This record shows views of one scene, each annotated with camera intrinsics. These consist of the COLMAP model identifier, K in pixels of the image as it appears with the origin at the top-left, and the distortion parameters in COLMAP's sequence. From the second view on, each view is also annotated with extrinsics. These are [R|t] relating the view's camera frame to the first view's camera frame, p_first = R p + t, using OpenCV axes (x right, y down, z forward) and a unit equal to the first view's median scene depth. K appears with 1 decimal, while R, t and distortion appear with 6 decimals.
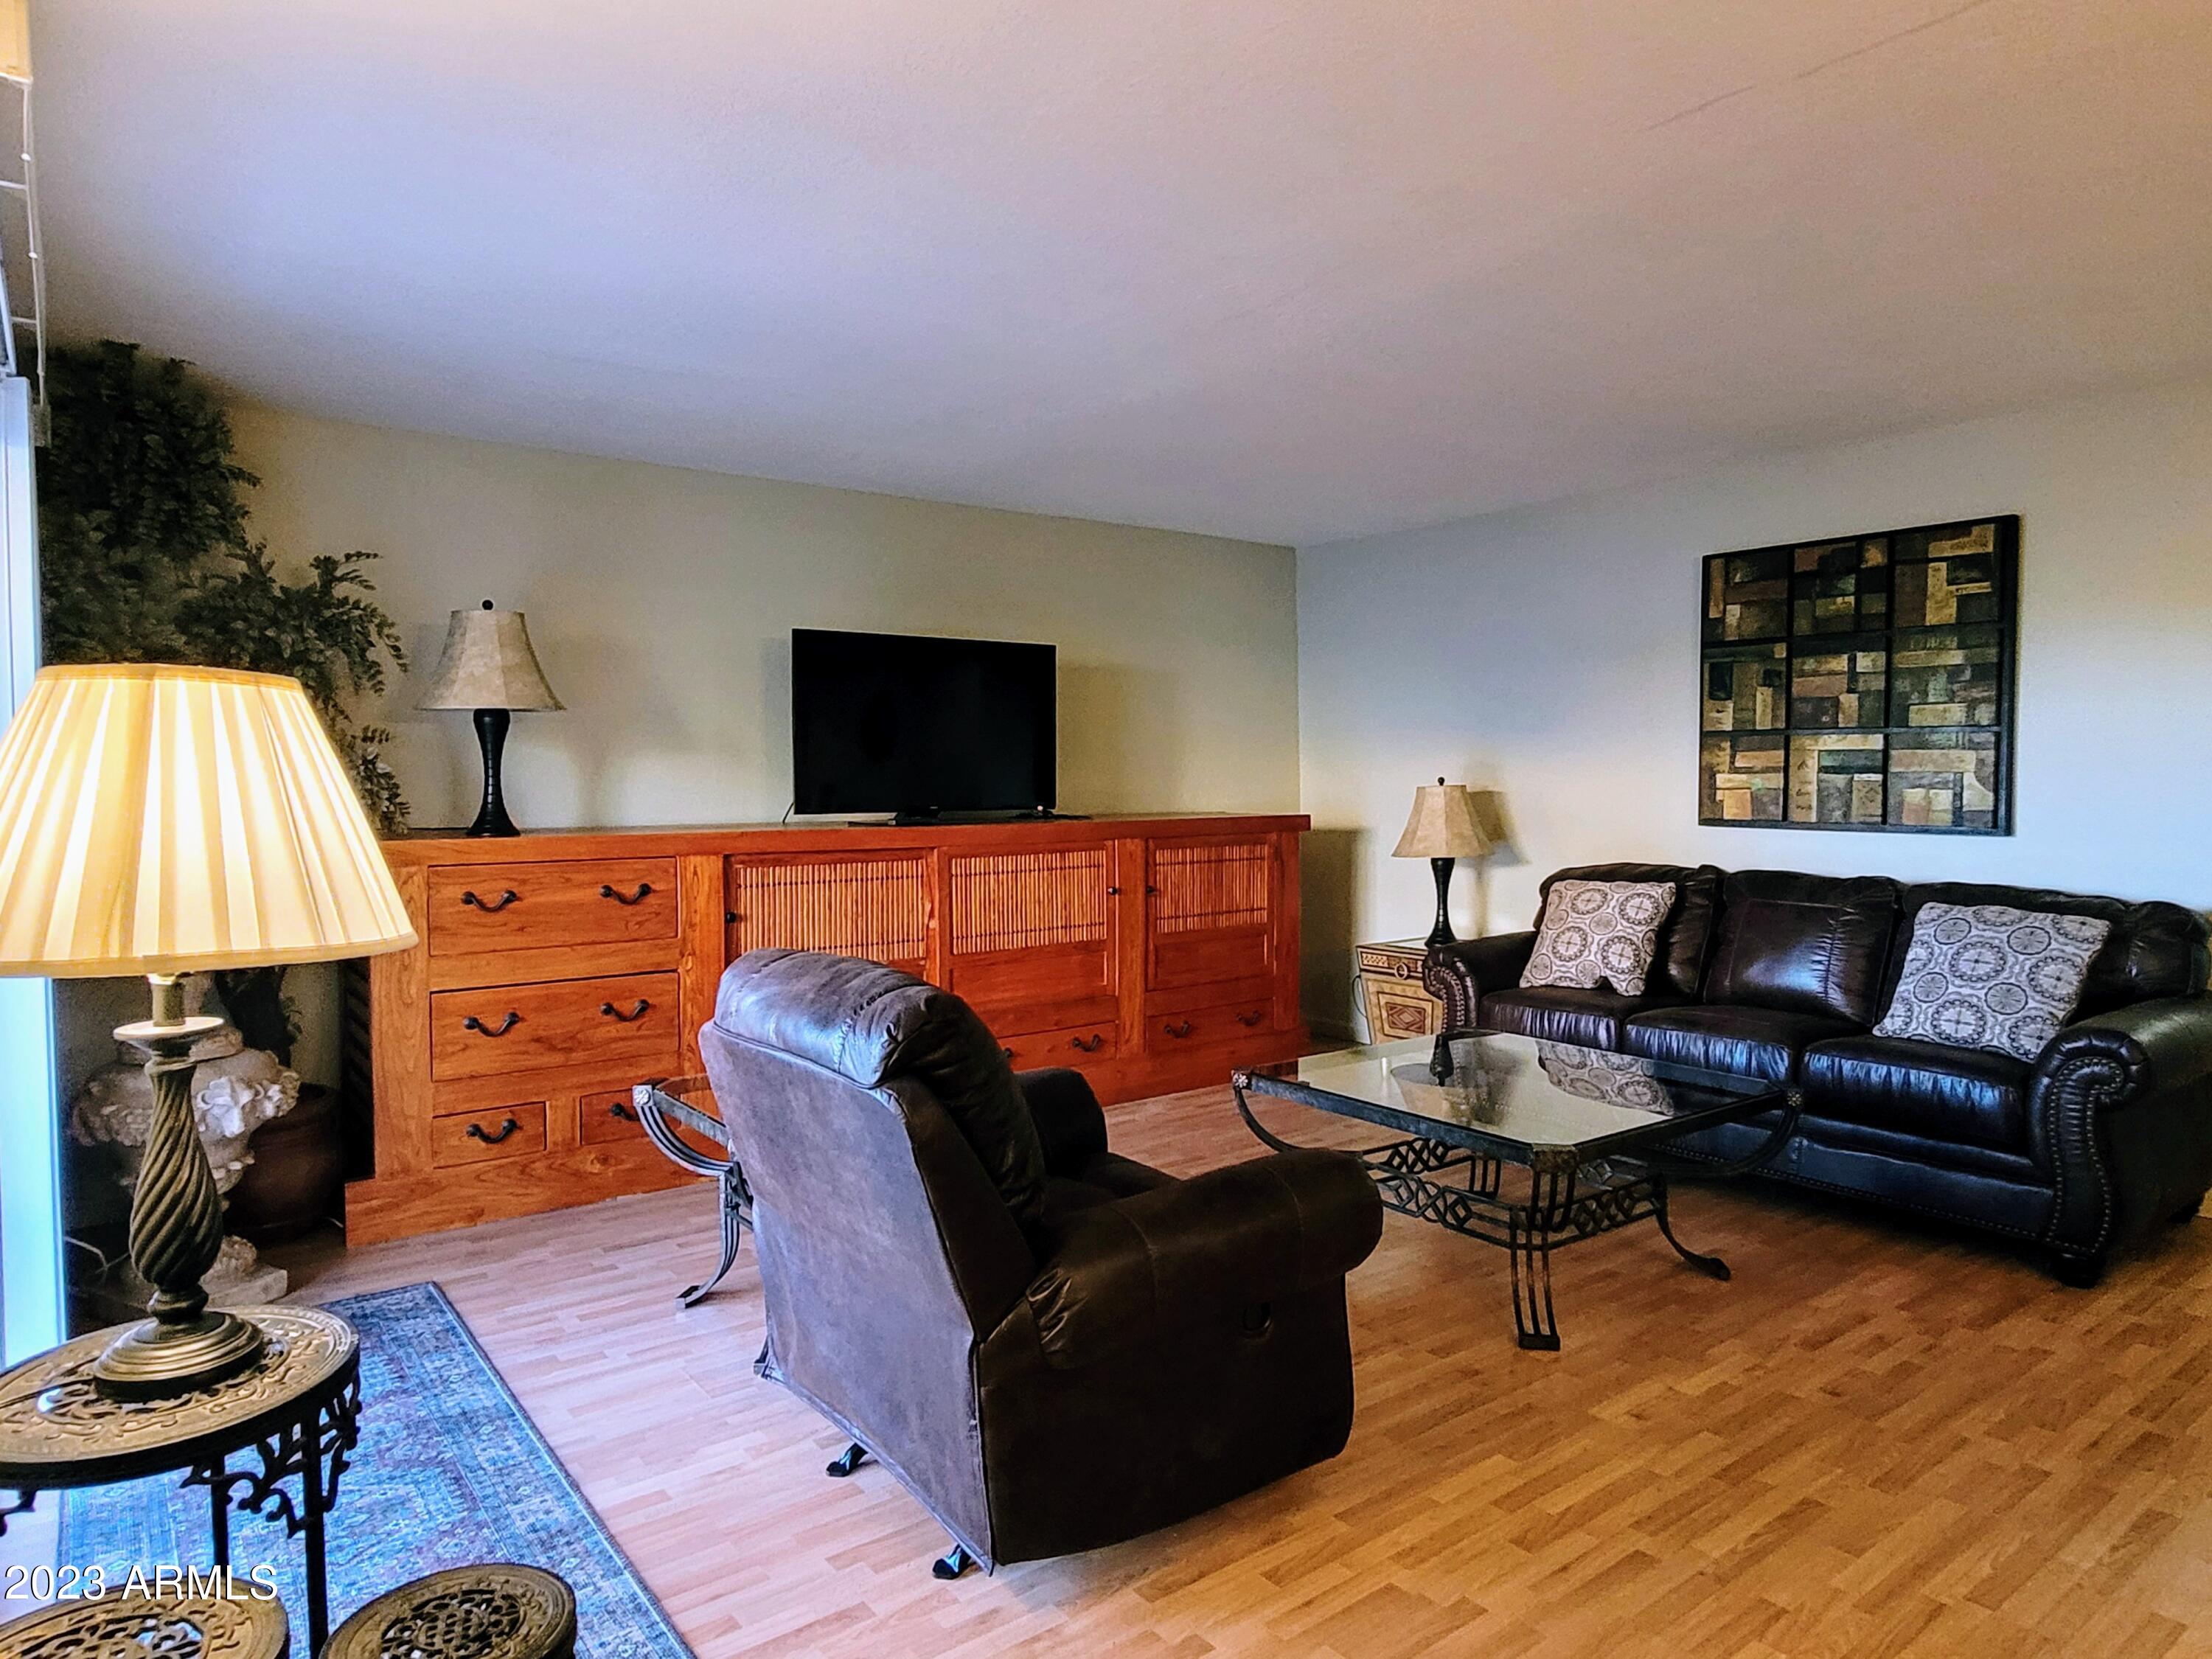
lens RADIAL K [[1347.3, 0, 1083.3], [0, 1347.3, 822.1], [0, 0, 1]] dist [0.000533, -0.000555]
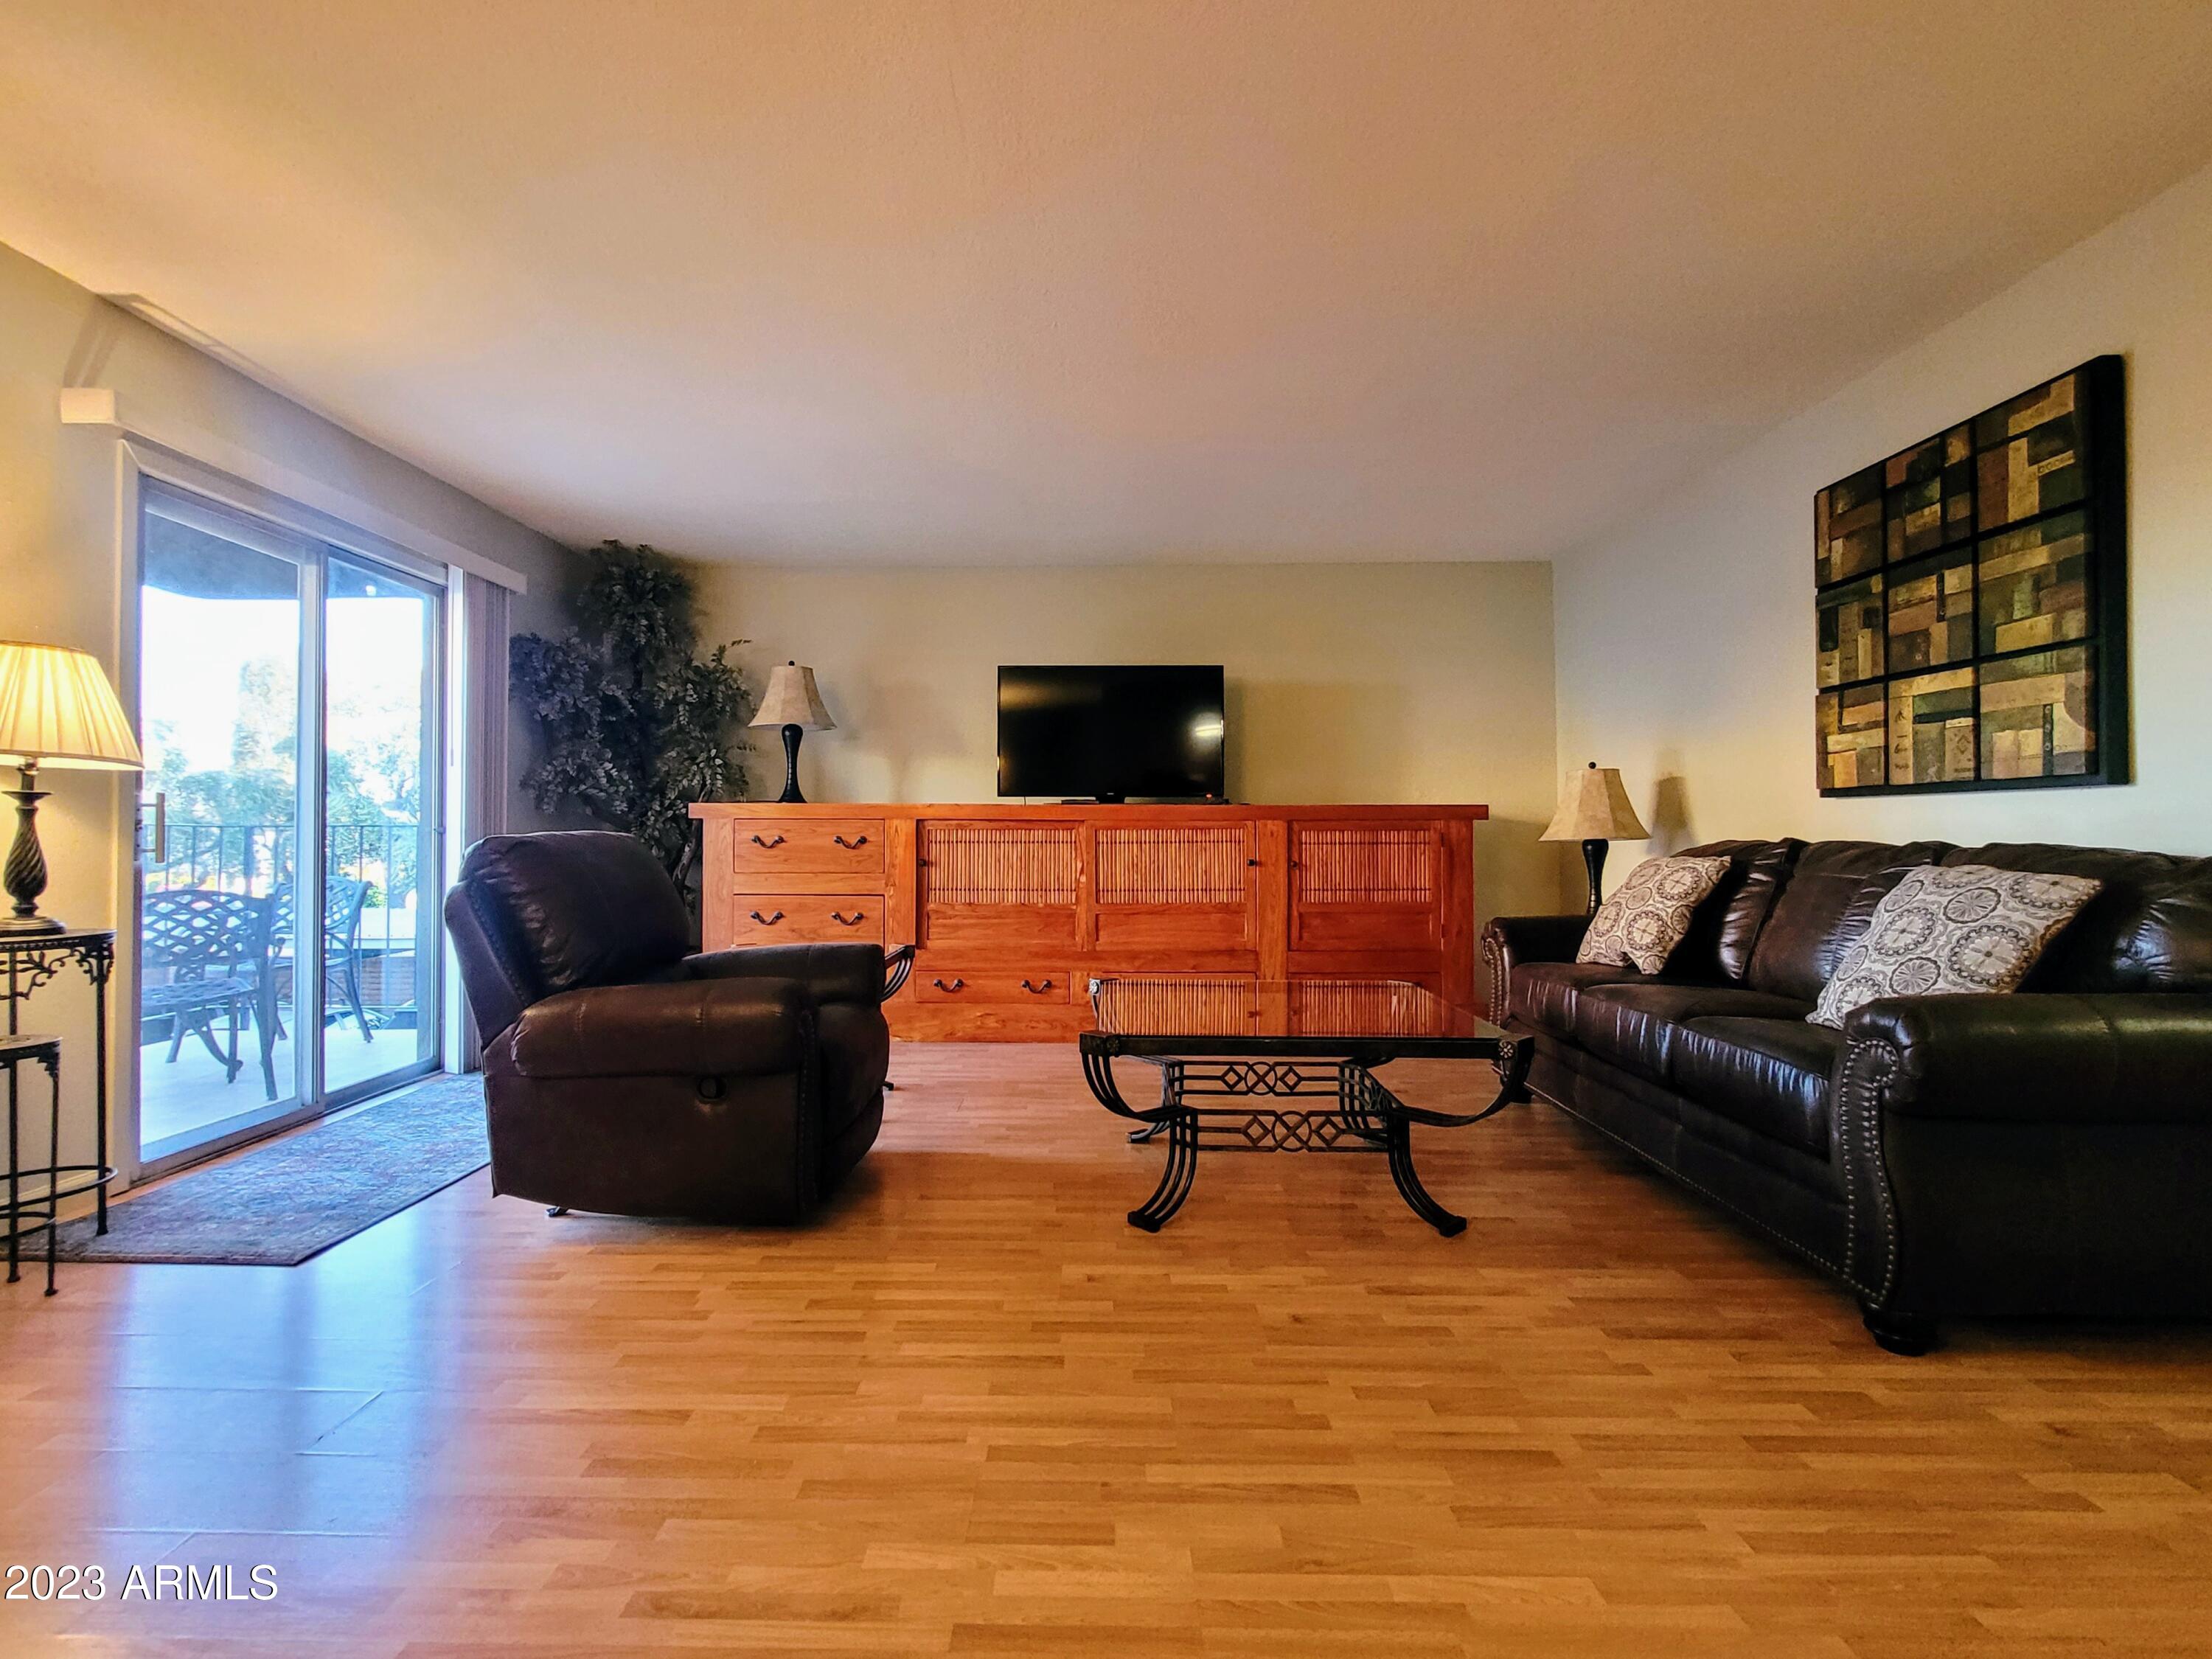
lens RADIAL K [[1063.4, 0, 1076.4], [0, 1063.4, 824.0], [0, 0, 1]] dist [-0.002376, -0.001485]
pose [[0.788633, -0.002020, -0.614861, 0.549360], [-0.026006, 0.998990, -0.036636, 0.063124], [0.614314, 0.044883, 0.787784, 0.179227]]
